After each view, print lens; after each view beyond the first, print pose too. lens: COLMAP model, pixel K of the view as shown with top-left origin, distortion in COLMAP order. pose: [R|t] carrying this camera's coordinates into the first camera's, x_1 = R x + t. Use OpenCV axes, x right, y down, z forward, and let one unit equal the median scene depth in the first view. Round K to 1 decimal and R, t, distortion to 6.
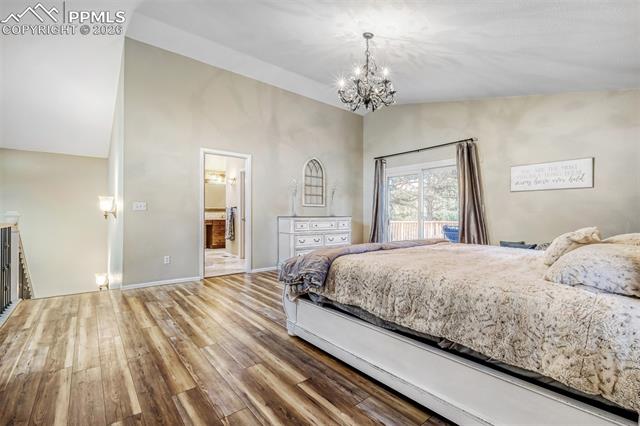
lens RADIAL K [[284.2, 0, 316.6], [0, 284.2, 211.9], [0, 0, 1]] dist [0.001187, 0.000648]
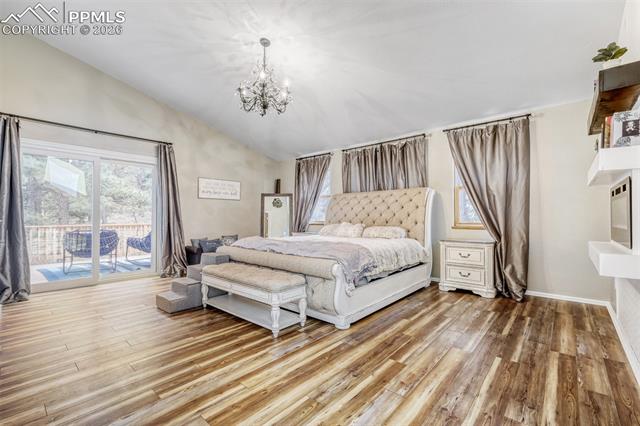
lens RADIAL K [[284.2, 0, 314.1], [0, 284.2, 217.3], [0, 0, 1]] dist [0.001187, 0.000648]
pose [[-0.157826, -0.006937, 0.987443, -1.002463], [-0.011007, 0.999926, 0.005266, 0.002816], [-0.987406, -0.010038, -0.157890, 1.142277]]
